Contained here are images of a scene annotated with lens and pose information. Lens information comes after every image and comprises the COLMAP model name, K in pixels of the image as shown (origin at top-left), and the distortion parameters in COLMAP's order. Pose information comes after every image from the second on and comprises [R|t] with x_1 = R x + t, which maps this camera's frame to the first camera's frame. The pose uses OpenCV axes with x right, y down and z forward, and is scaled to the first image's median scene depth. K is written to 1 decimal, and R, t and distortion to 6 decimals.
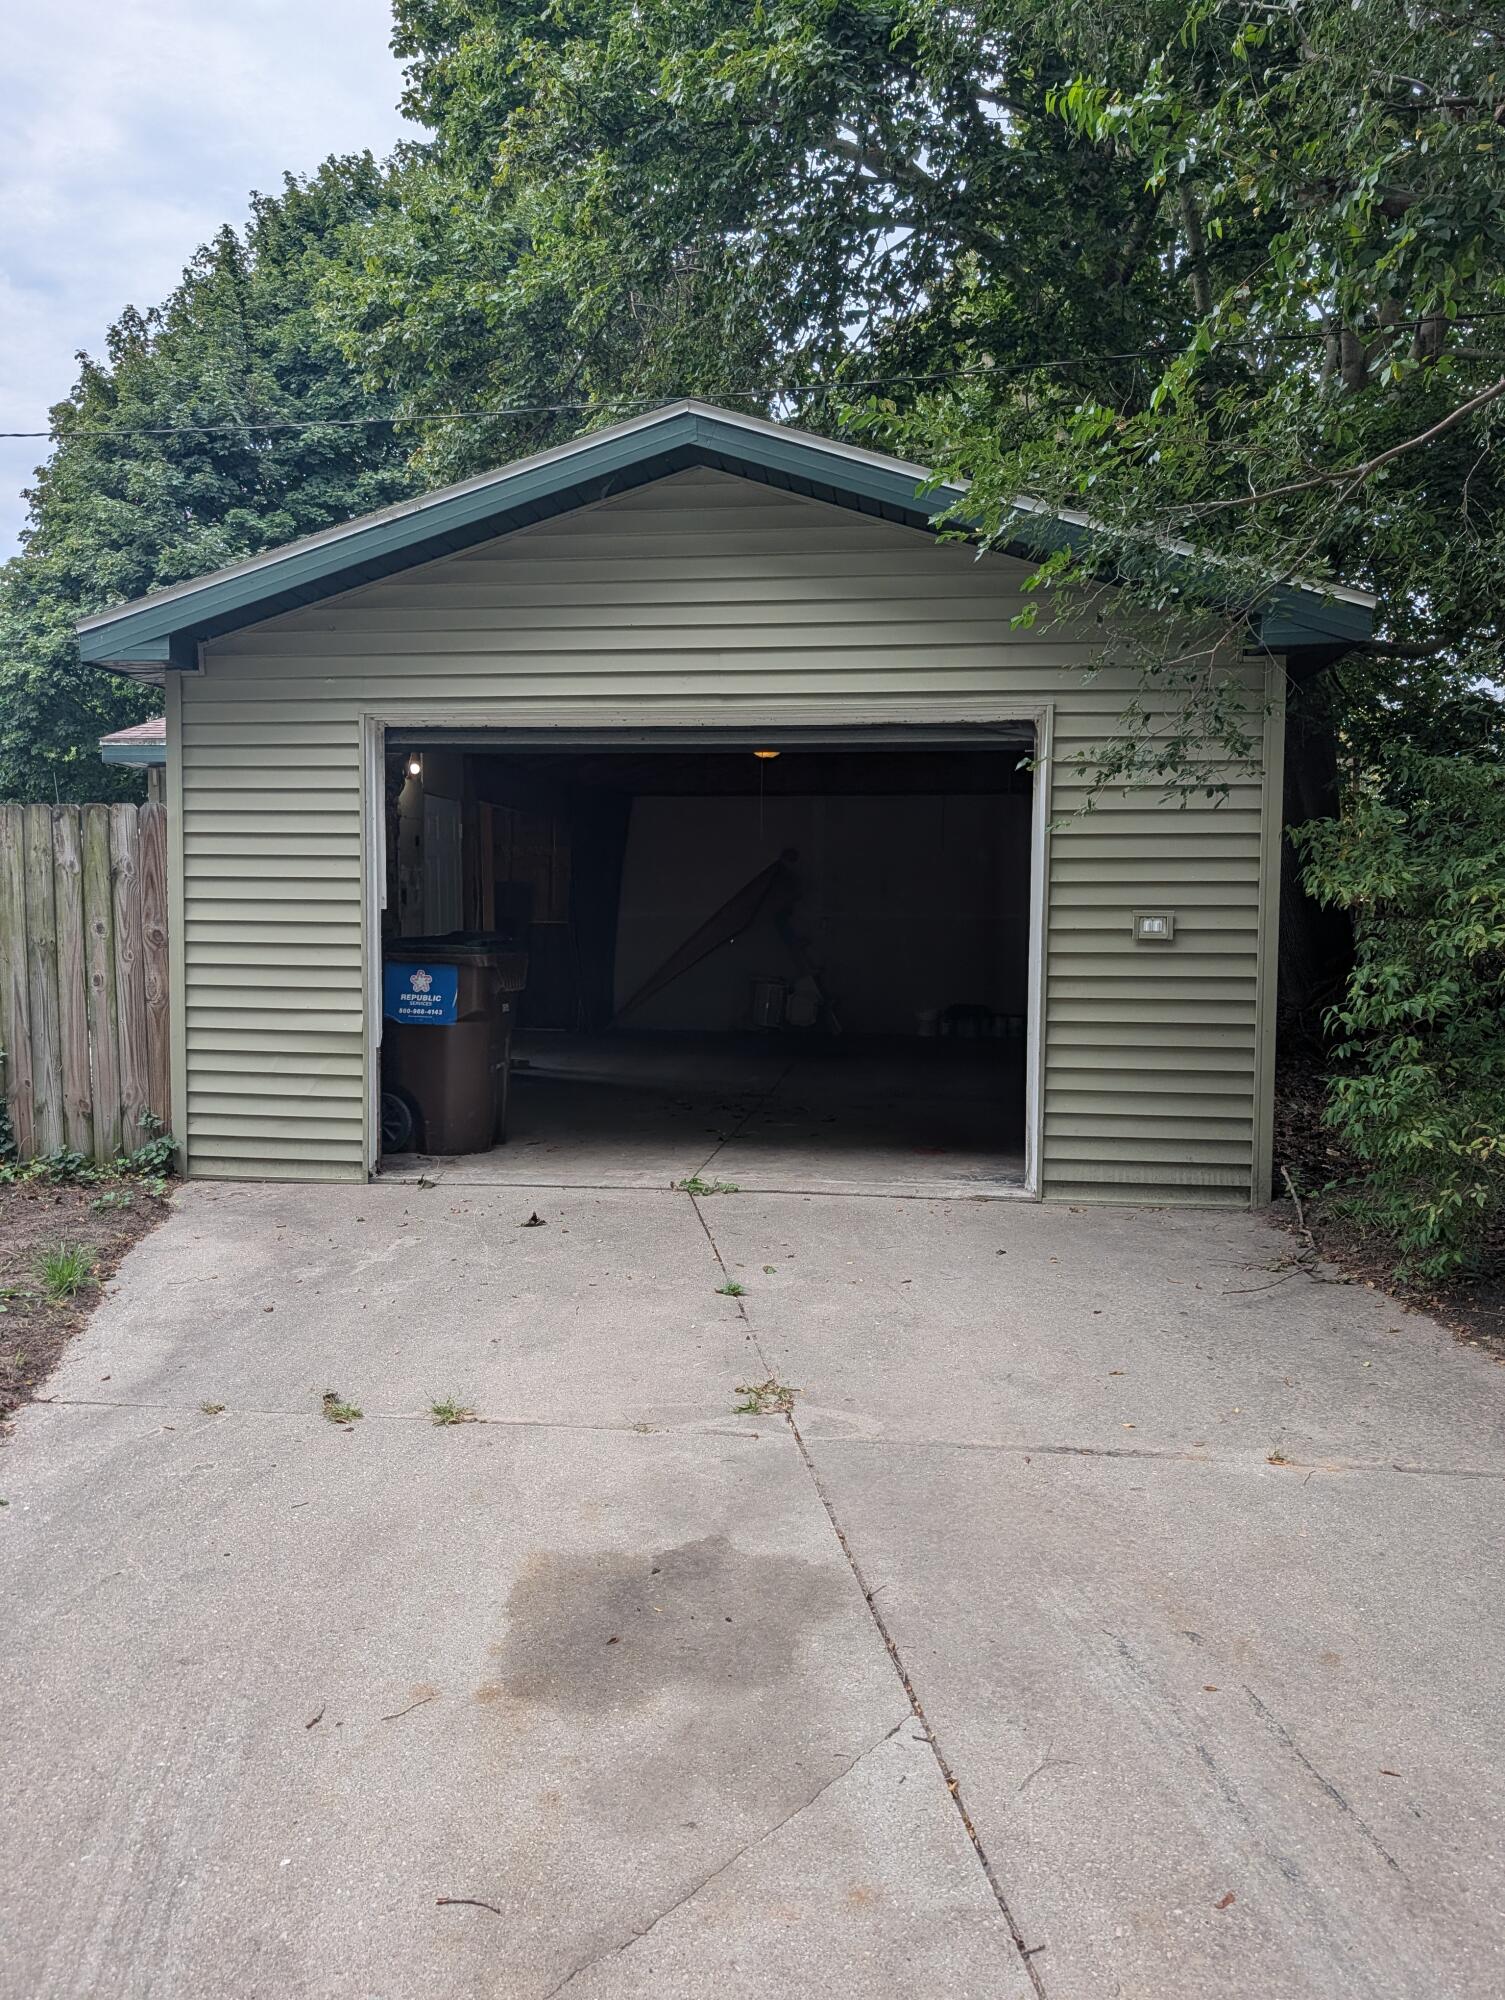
lens RADIAL K [[1439.4, 0, 733.1], [0, 1439.4, 1000.8], [0, 0, 1]] dist [0.024592, -0.024103]
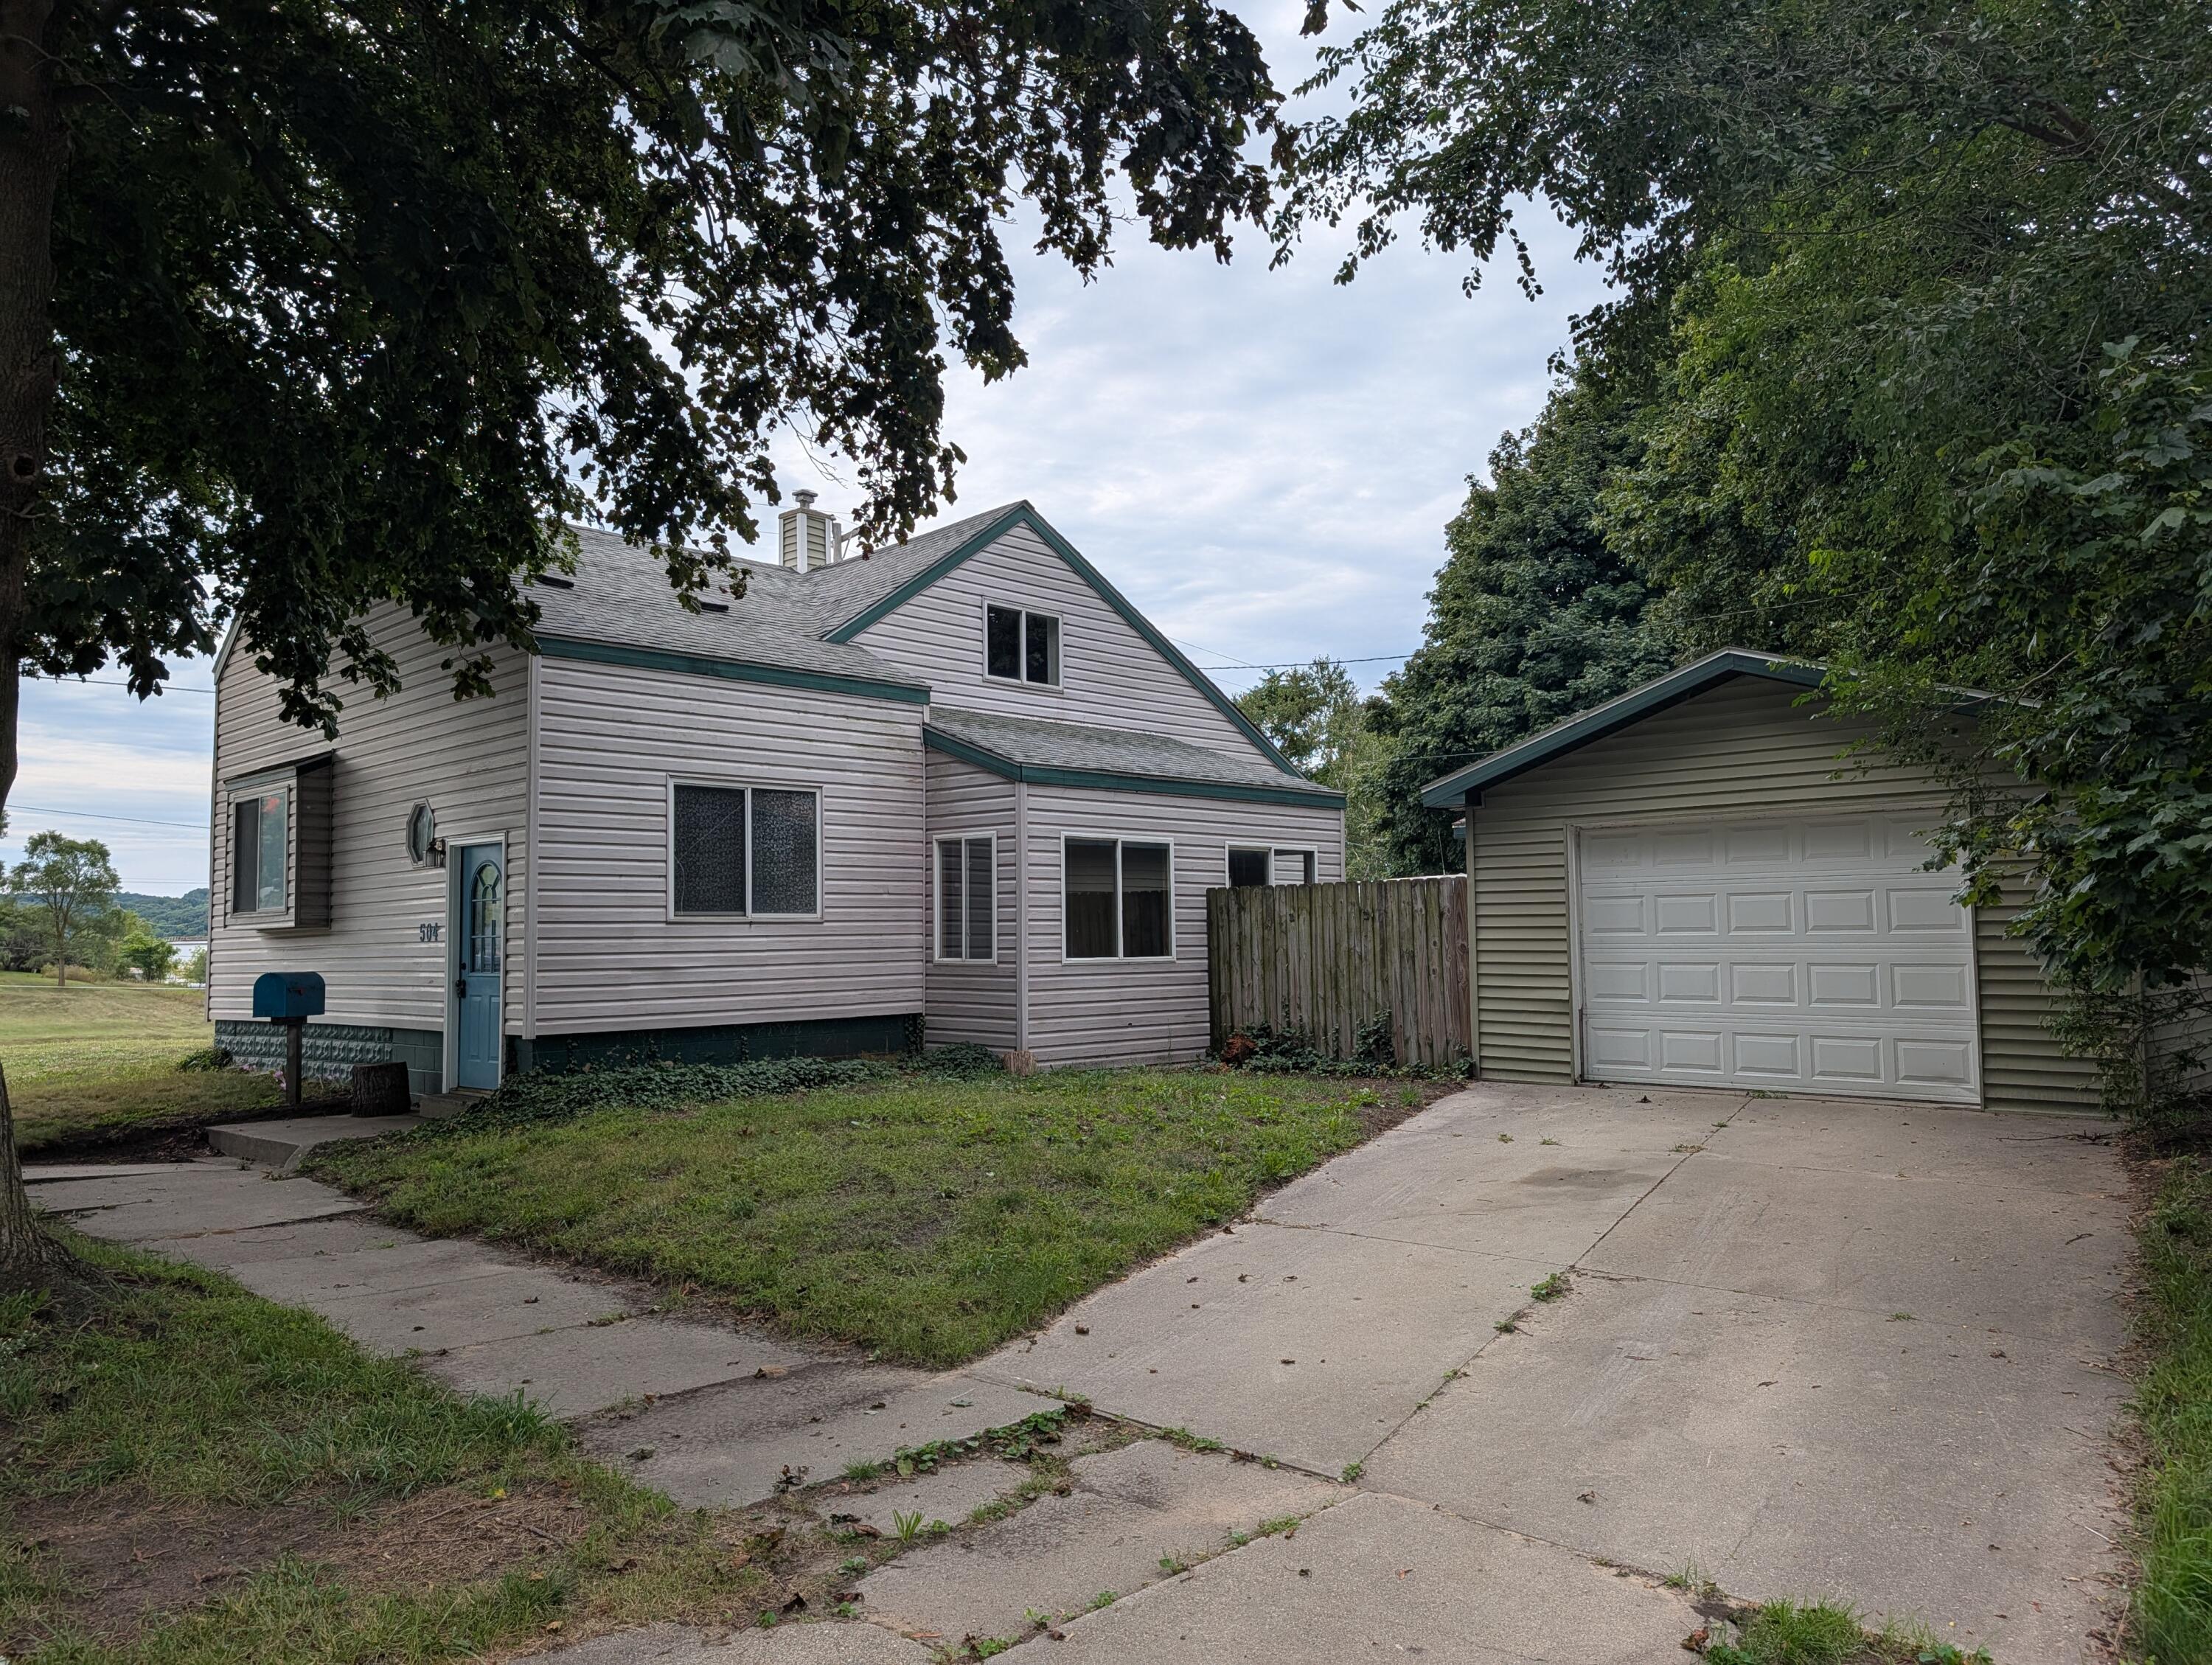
lens RADIAL K [[1598.4, 0, 1097.1], [0, 1598.4, 833.9], [0, 0, 1]] dist [0.027677, -0.026871]
pose [[0.786092, -0.053704, -0.615772, 0.129137], [-0.023340, 0.992929, -0.116393, 0.015624], [0.617669, 0.105868, 0.779280, -0.232386]]
